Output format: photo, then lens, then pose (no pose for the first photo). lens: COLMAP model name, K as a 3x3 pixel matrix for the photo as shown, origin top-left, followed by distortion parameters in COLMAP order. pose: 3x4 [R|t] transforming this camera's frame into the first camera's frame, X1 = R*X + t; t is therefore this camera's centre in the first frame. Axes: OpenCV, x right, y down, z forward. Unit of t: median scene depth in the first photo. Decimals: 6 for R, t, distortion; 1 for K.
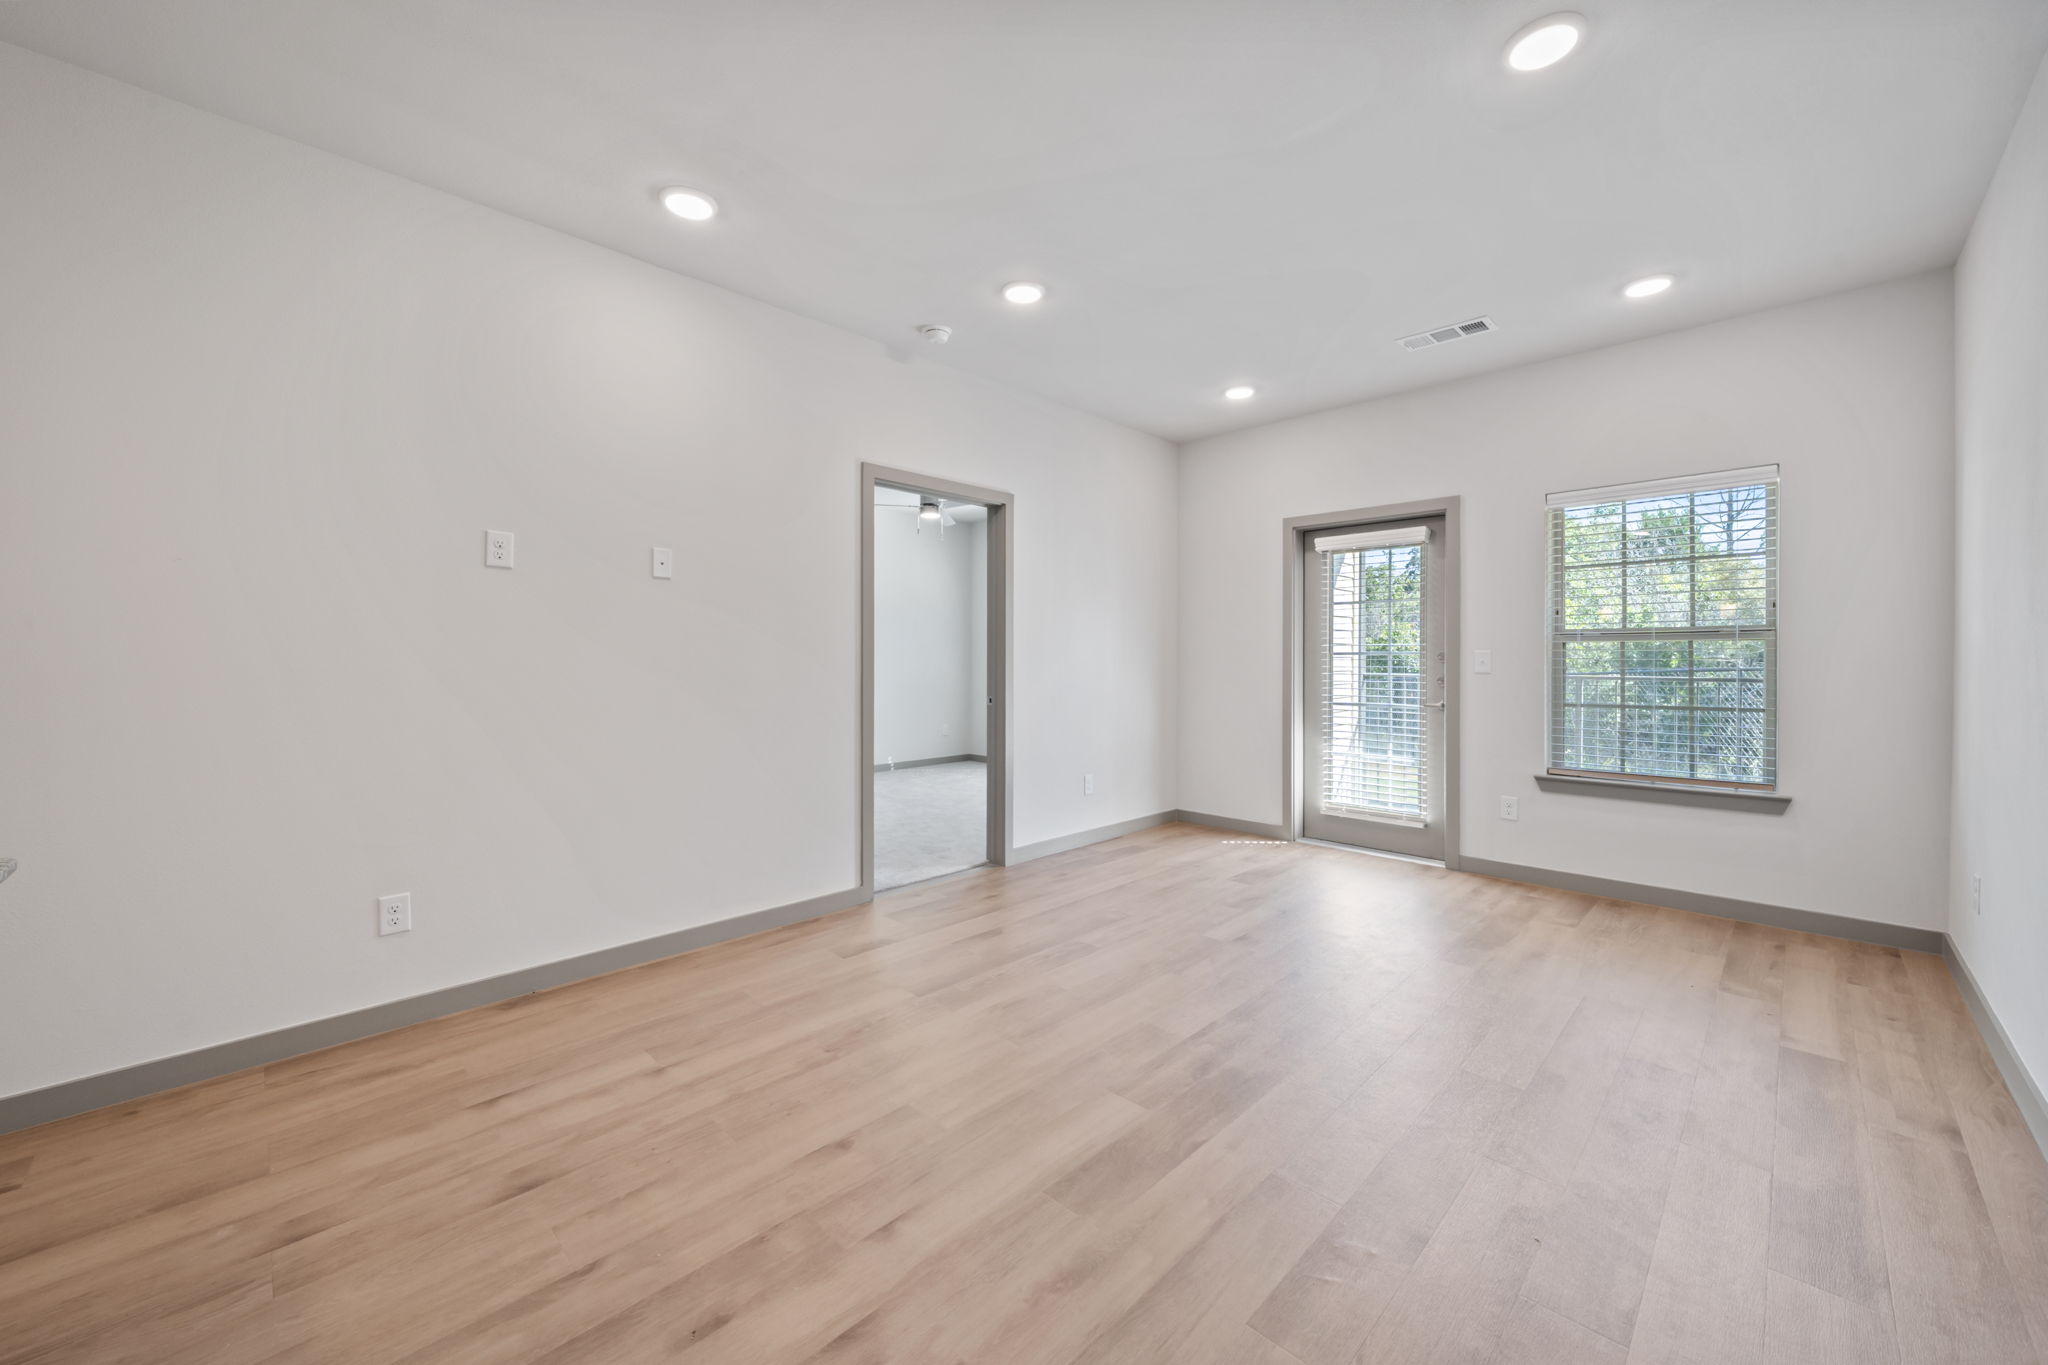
lens RADIAL K [[755.1, 0, 1013.6], [0, 755.1, 660.9], [0, 0, 1]] dist [0.001092, -0.000073]
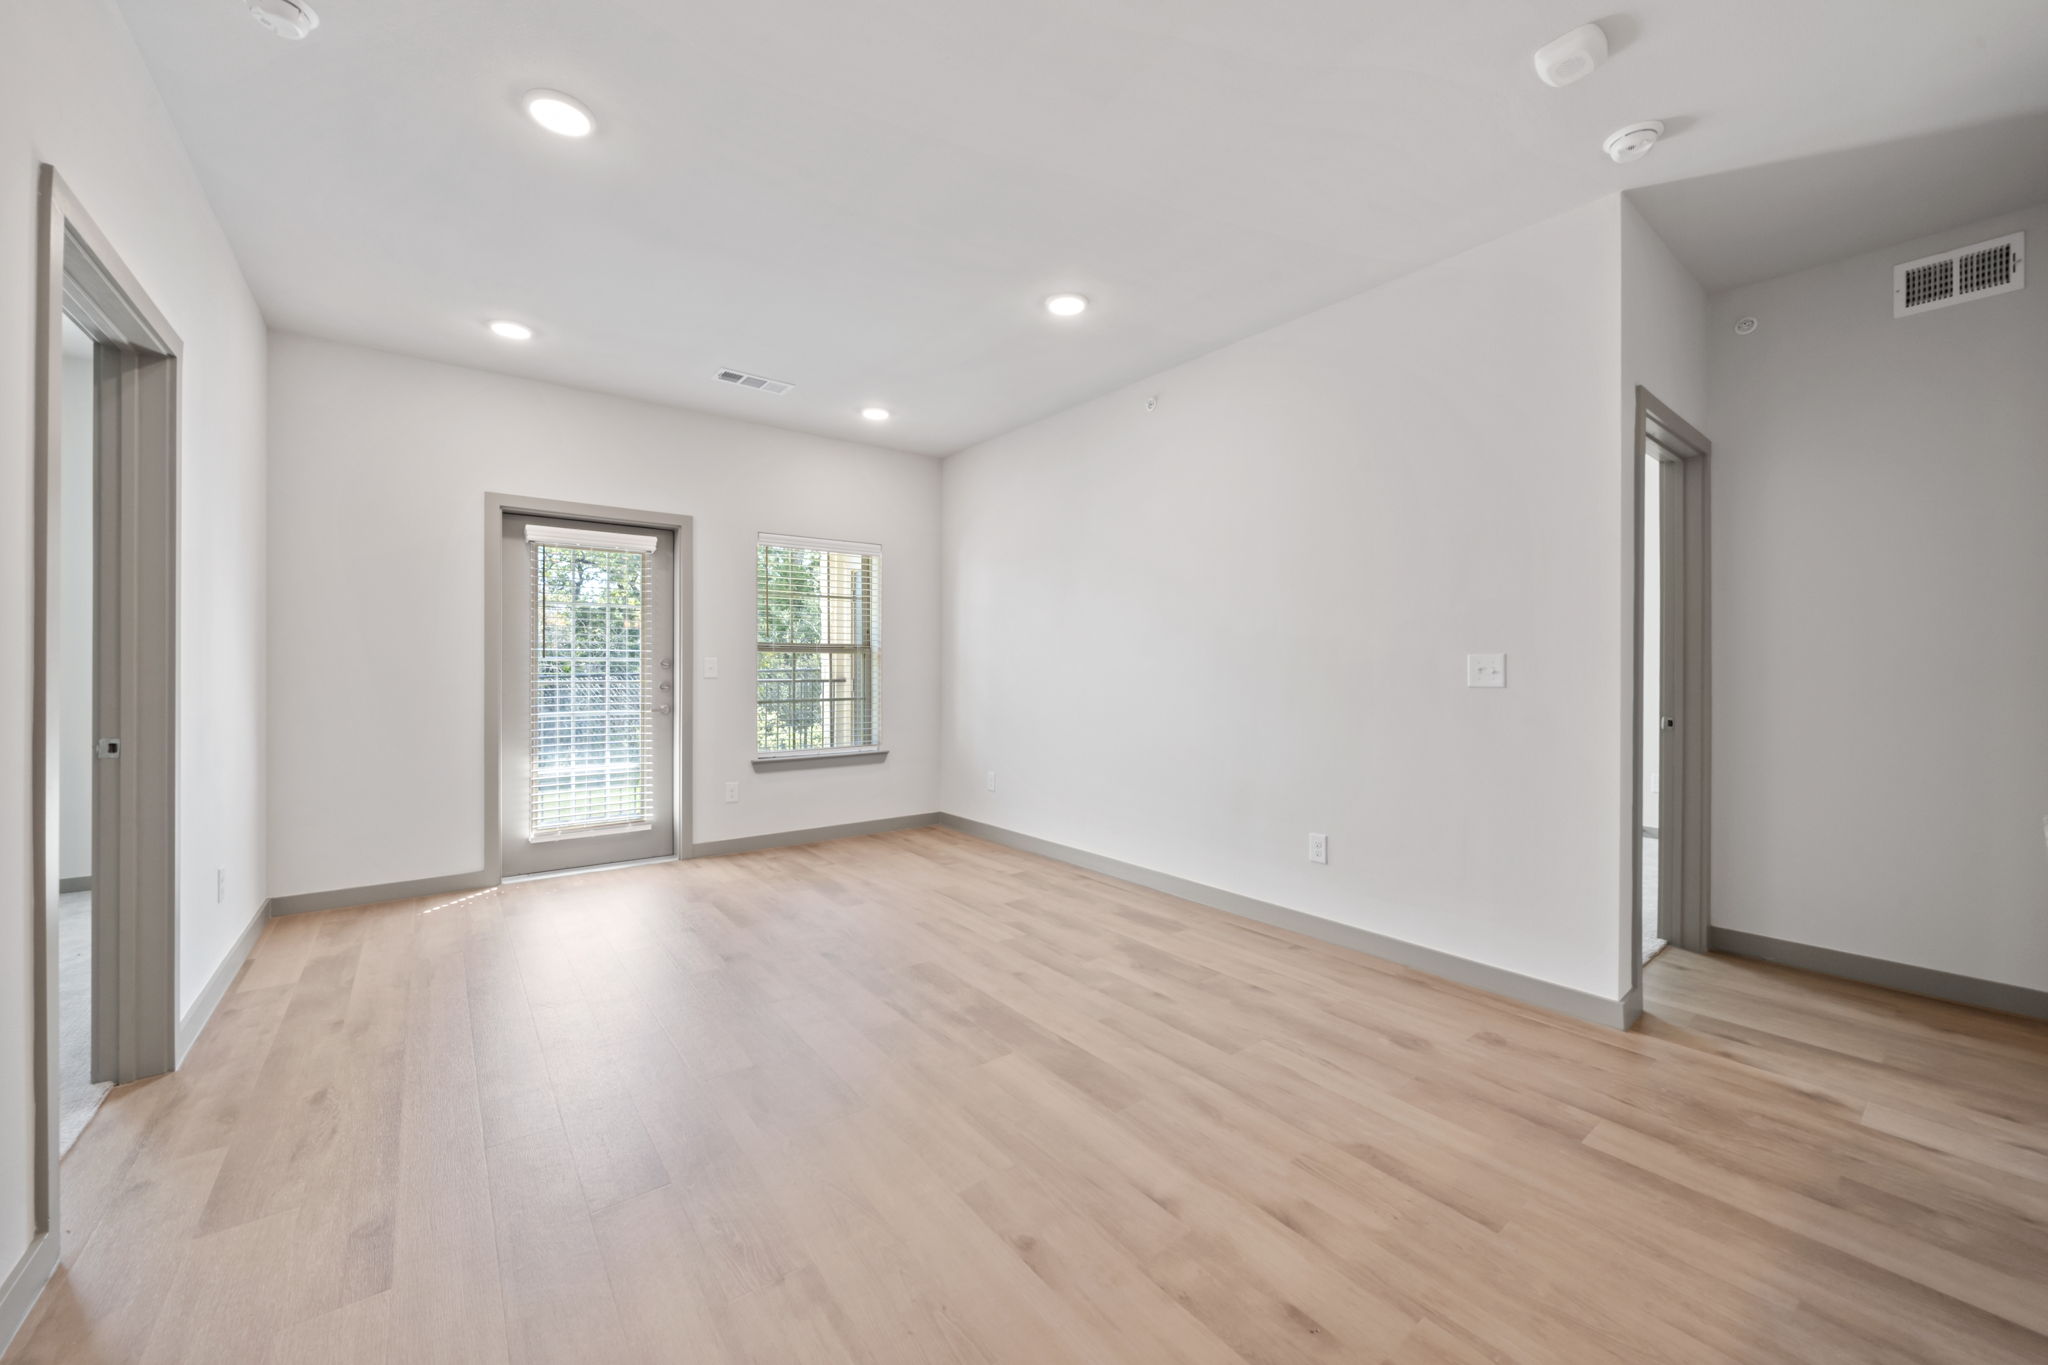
lens RADIAL K [[765.4, 0, 1022.3], [0, 765.4, 670.4], [0, 0, 1]] dist [0.000206, 0.000079]
pose [[0.142146, -0.001027, 0.989845, -0.875728], [-0.001387, 0.999998, 0.001237, 0.005787], [-0.989845, -0.001549, 0.142144, 0.731047]]
